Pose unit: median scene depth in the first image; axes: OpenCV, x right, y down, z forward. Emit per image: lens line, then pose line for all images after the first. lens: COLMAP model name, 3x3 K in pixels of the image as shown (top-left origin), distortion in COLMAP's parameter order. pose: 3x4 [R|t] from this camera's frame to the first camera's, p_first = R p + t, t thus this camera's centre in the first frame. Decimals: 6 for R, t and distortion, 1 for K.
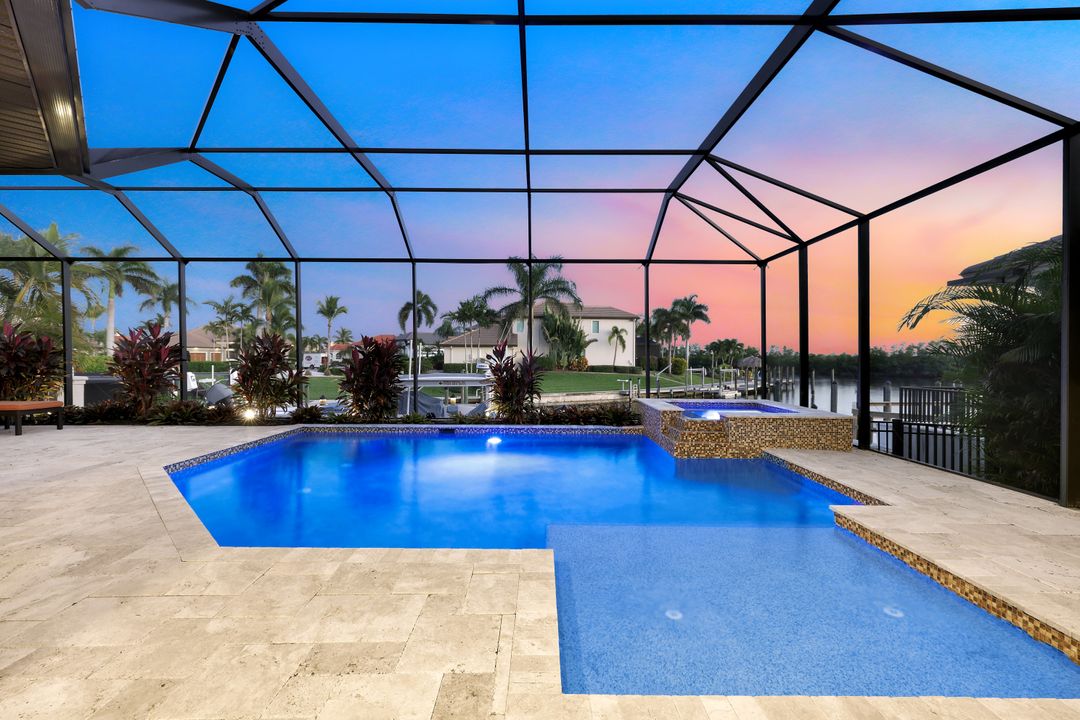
lens RADIAL K [[442.0, 0, 540.0], [0, 442.0, 360.0], [0, 0, 1]] dist [0.004005, -0.000162]
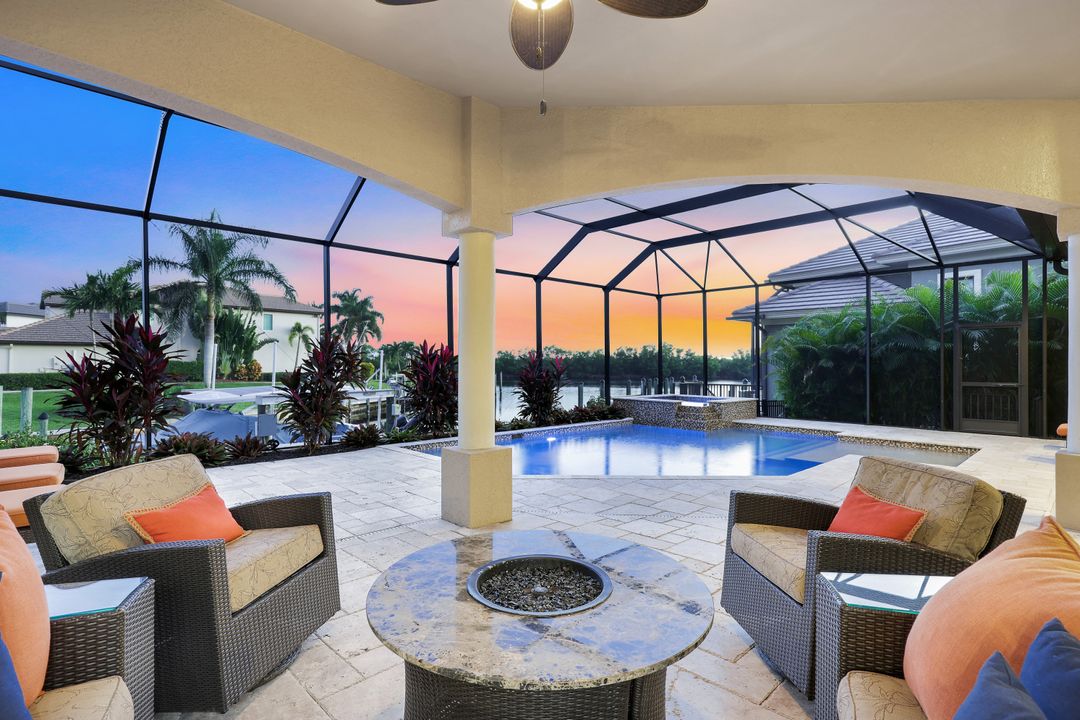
lens RADIAL K [[534.7, 0, 540.0], [0, 534.7, 360.0], [0, 0, 1]] dist [0.002146, 0.000334]
pose [[0.727149, -0.000629, 0.686480, -0.236055], [0.005323, 0.999975, -0.004722, -0.003256], [-0.686459, 0.007088, 0.727134, 0.008403]]
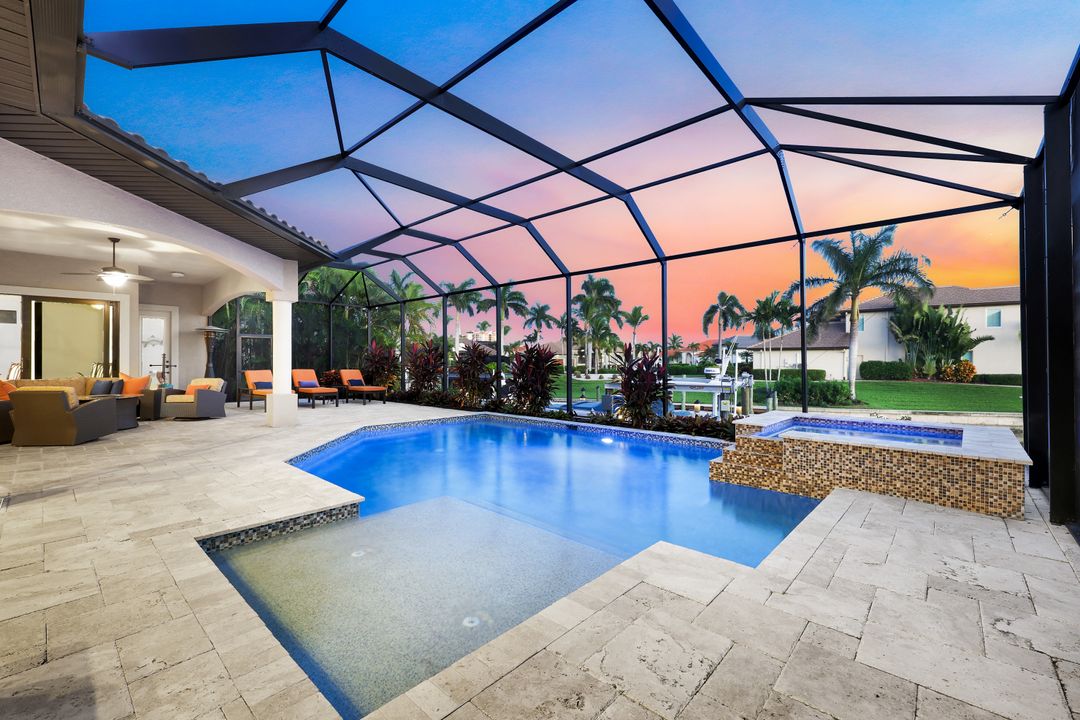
lens RADIAL K [[451.0, 0, 540.0], [0, 451.0, 360.0], [0, 0, 1]] dist [0.001761, -0.000072]
pose [[0.739094, -0.004969, -0.673584, 0.110128], [-0.003605, 0.999929, -0.011331, 0.001448], [0.673593, 0.010803, 0.739024, 0.026630]]
